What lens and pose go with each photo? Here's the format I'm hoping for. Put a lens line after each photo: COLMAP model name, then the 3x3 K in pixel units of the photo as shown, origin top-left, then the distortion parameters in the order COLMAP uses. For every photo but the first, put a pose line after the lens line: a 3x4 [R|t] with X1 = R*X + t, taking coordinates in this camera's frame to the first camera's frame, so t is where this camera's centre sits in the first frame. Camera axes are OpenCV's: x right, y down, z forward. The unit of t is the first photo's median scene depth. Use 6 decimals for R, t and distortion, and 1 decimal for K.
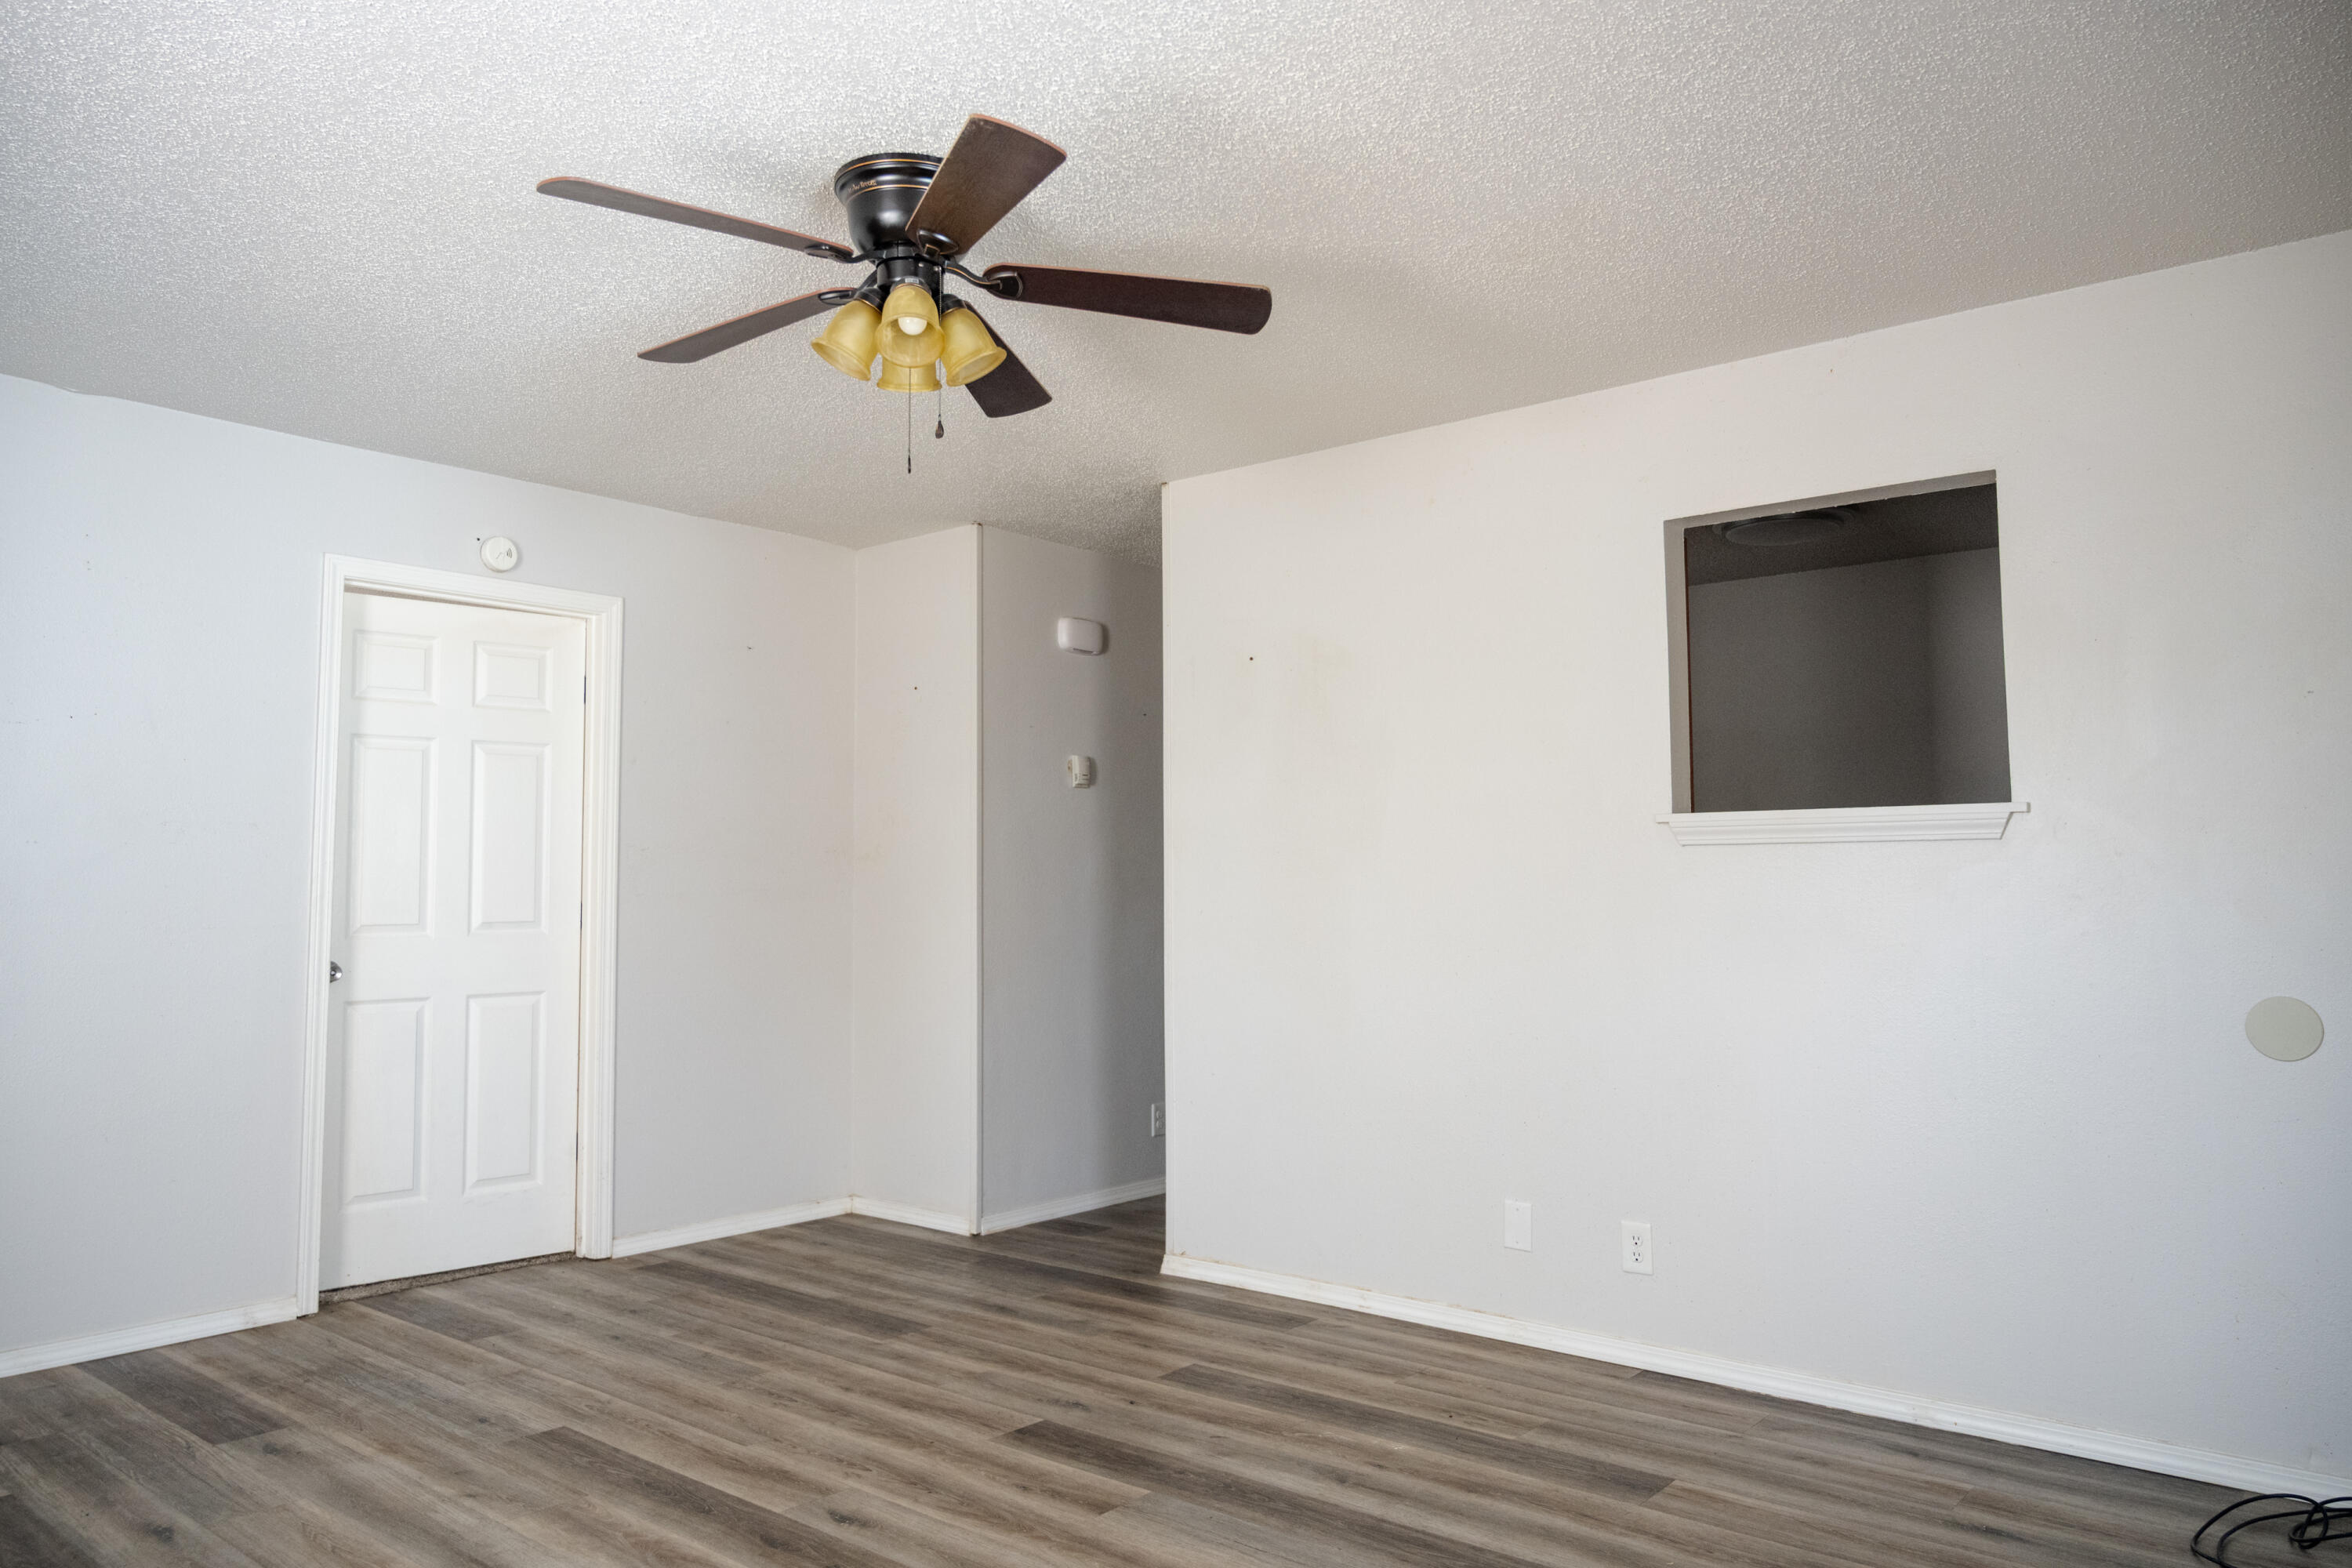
lens RADIAL K [[1600.1, 0, 1176.6], [0, 1600.1, 790.8], [0, 0, 1]] dist [-0.008774, 0.003367]
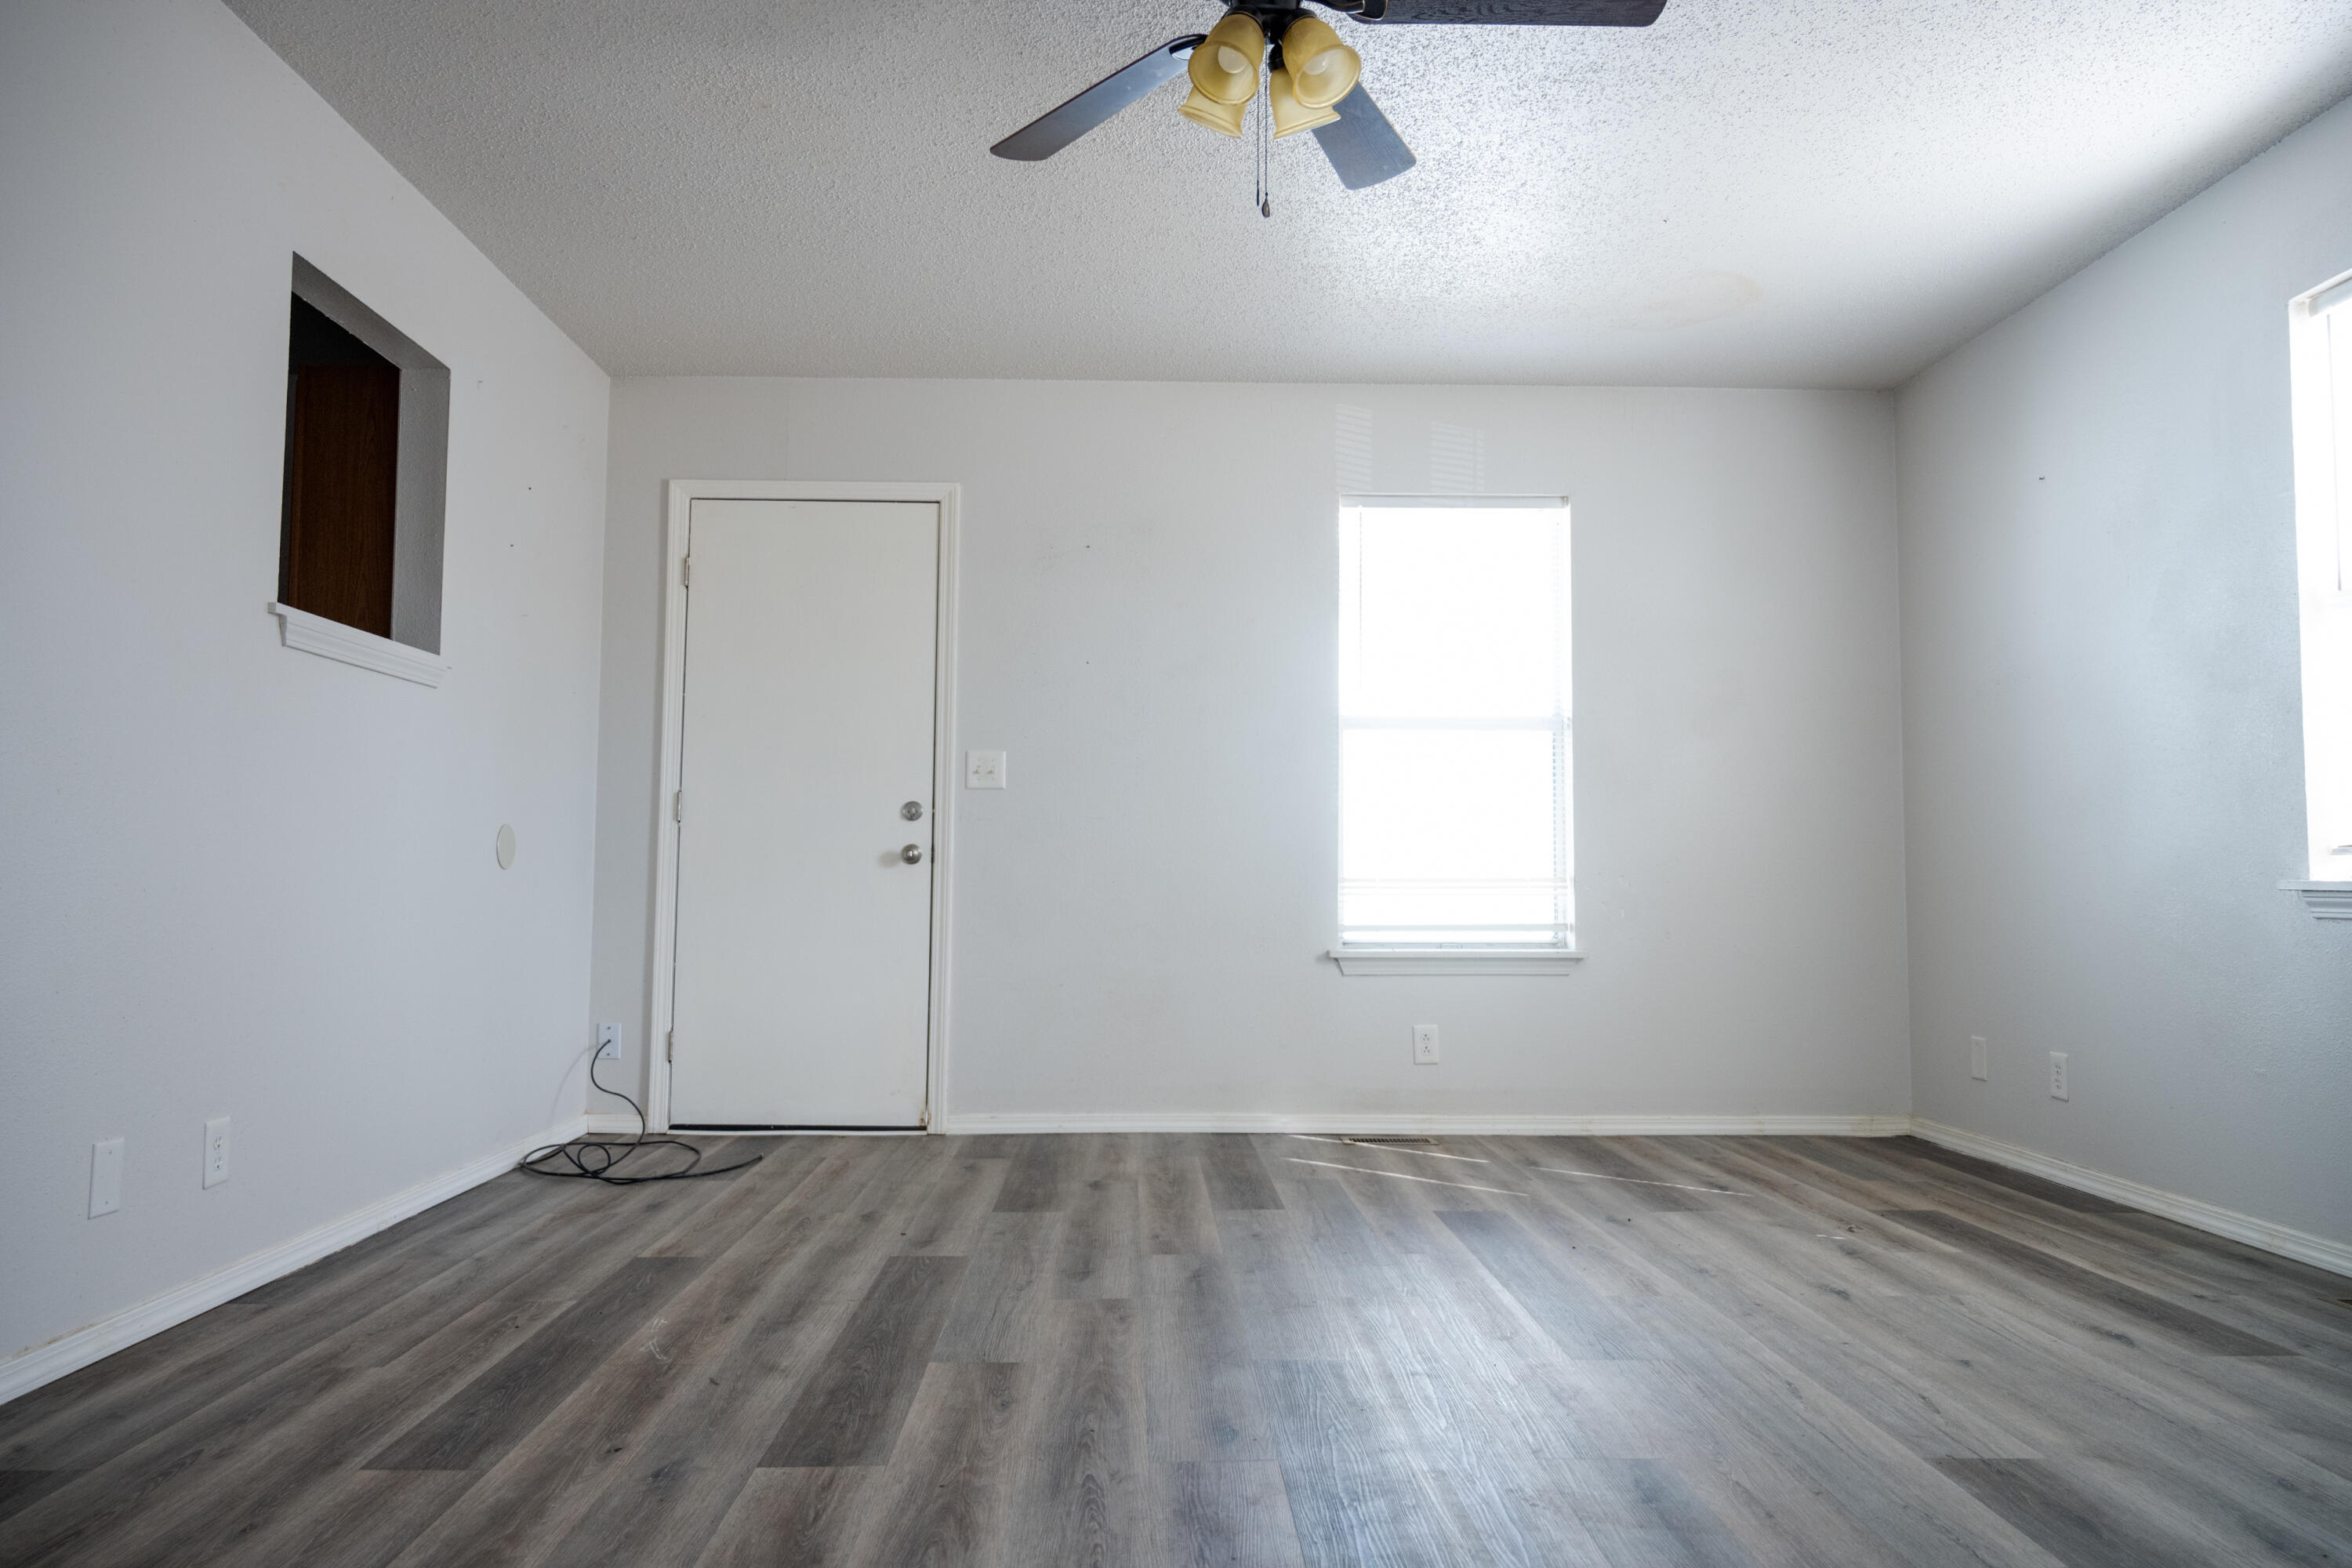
lens RADIAL K [[1579.4, 0, 1150.6], [0, 1579.4, 770.8], [0, 0, 1]] dist [-0.005738, 0.004664]
pose [[-0.647716, 0.050604, 0.760200, -0.684528], [-0.051411, 0.992614, -0.109880, 0.192216], [-0.760146, -0.110253, -0.640330, 1.354308]]
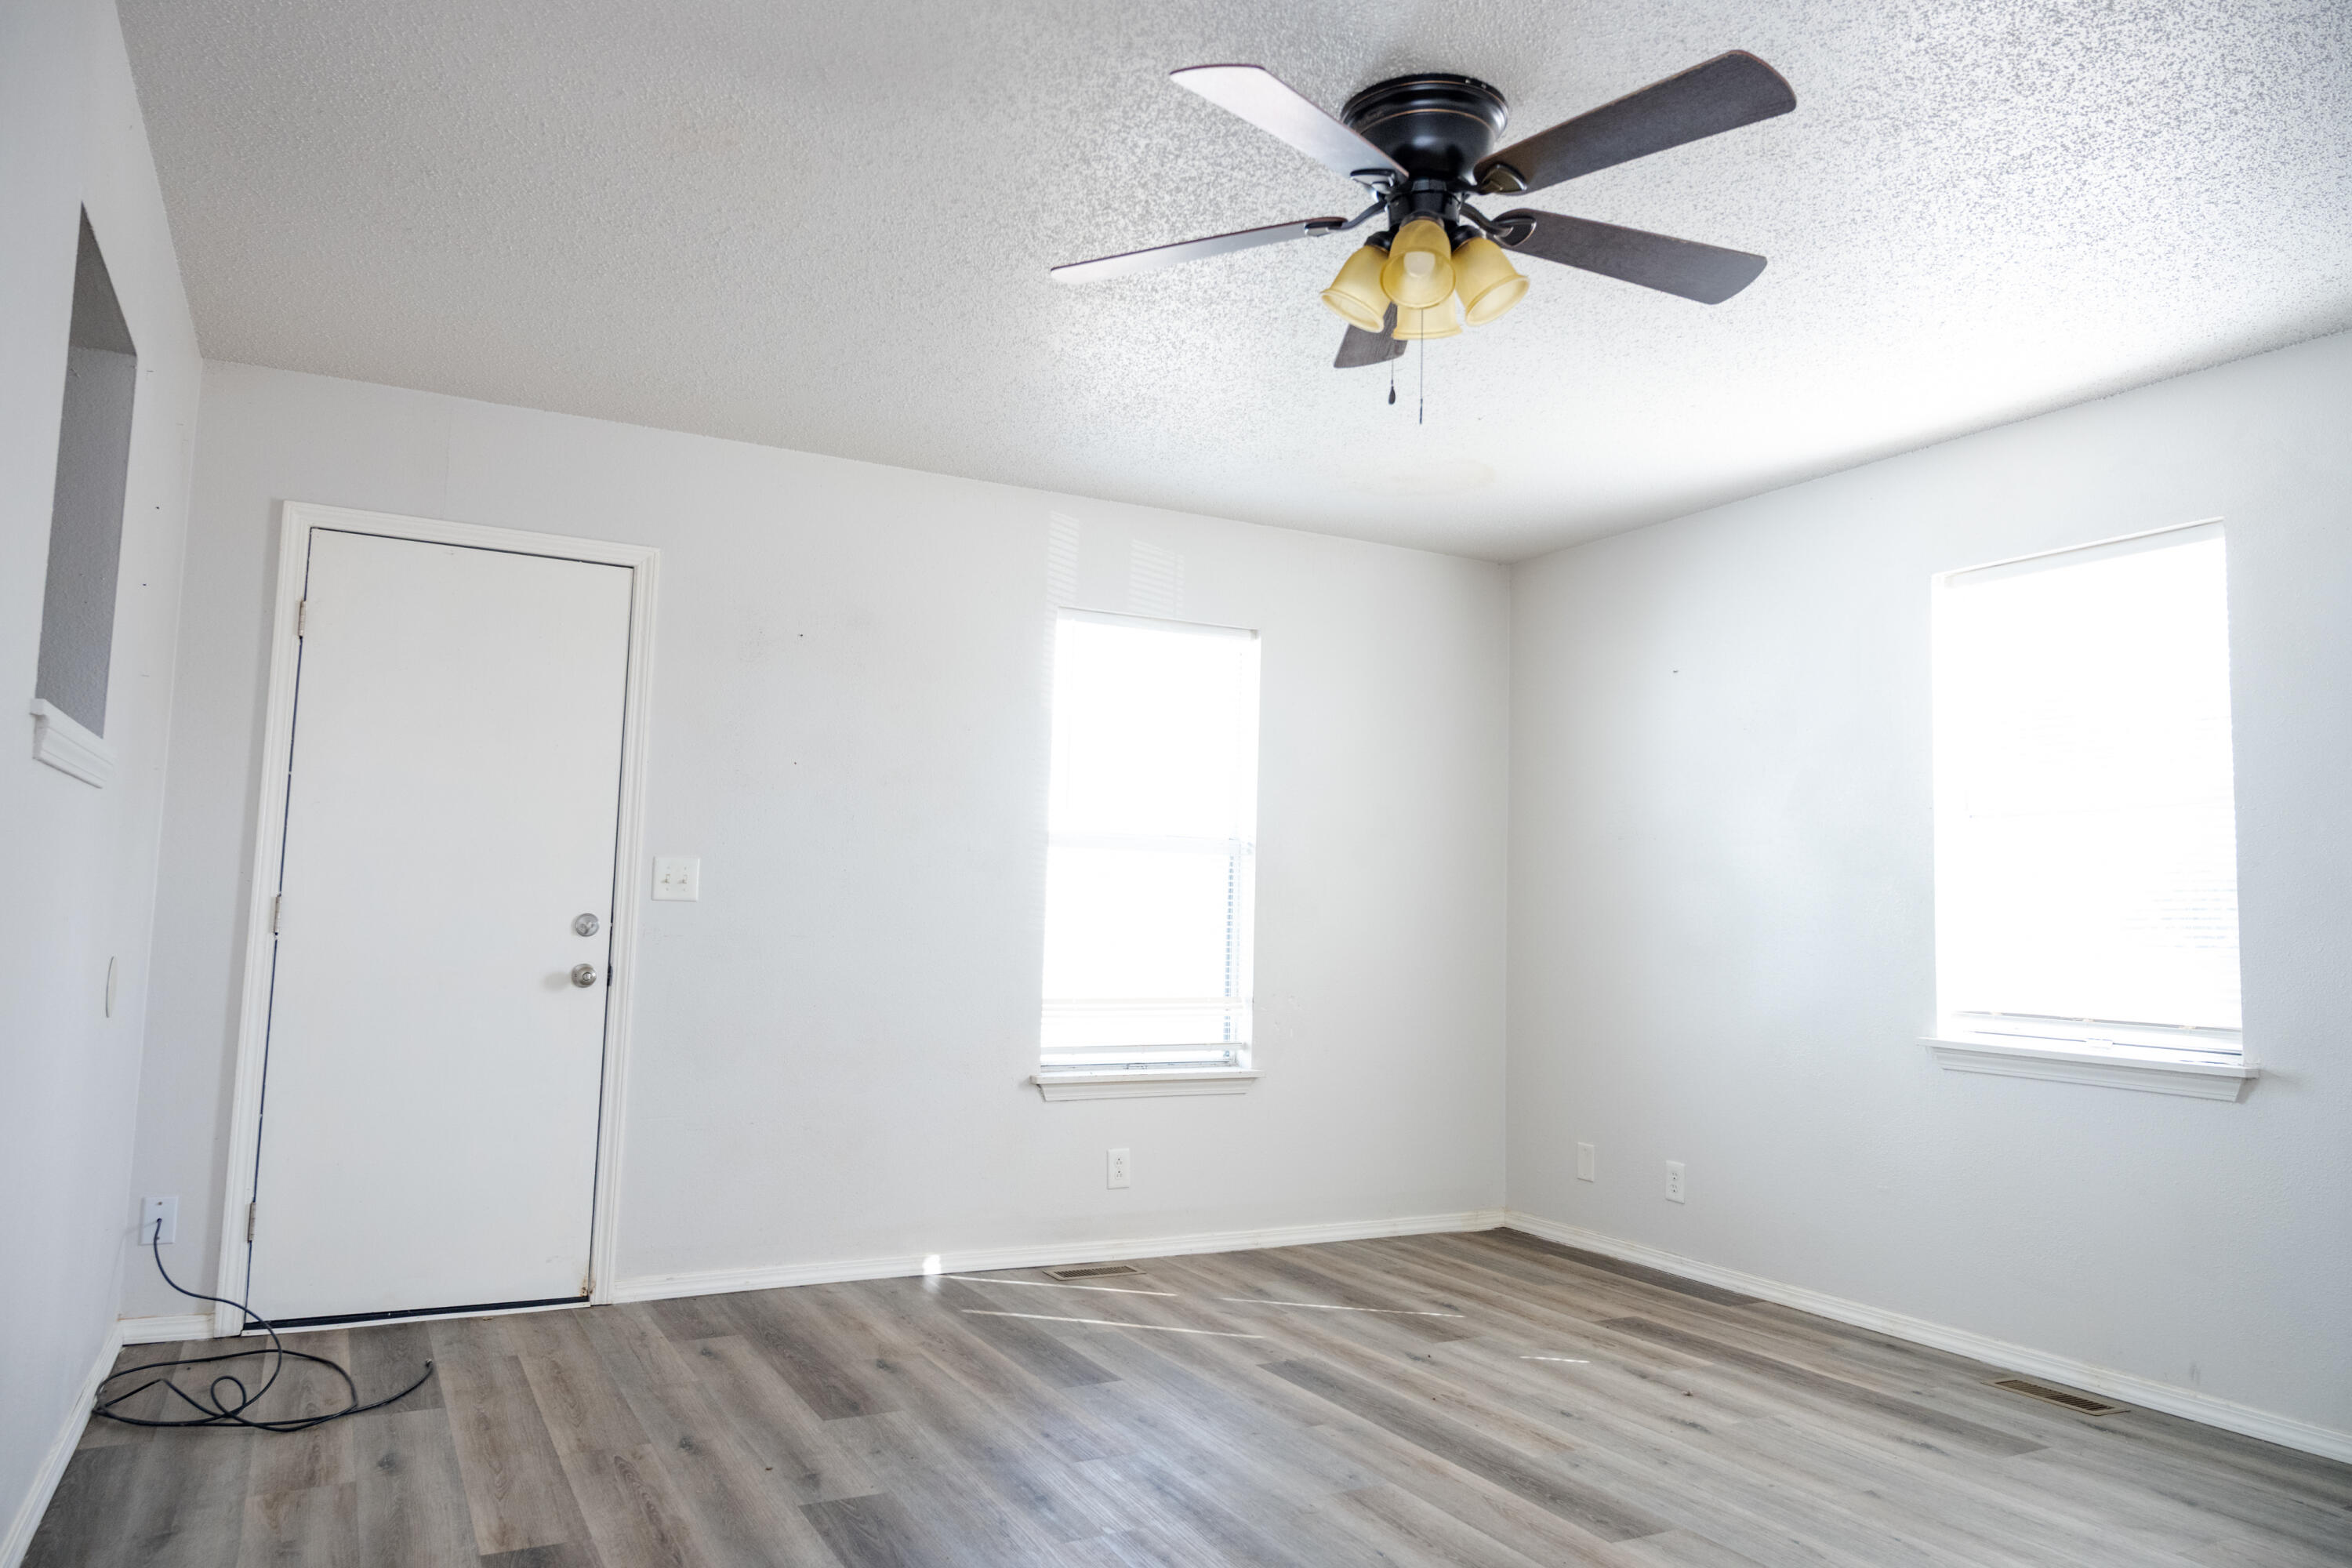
lens RADIAL K [[1579.4, 0, 1150.6], [0, 1579.4, 770.8], [0, 0, 1]] dist [-0.005738, 0.004664]
pose [[-0.919611, 0.013061, 0.392614, -0.320888], [-0.048951, 0.987847, -0.147520, 0.119792], [-0.389769, -0.154880, -0.907795, 1.567844]]
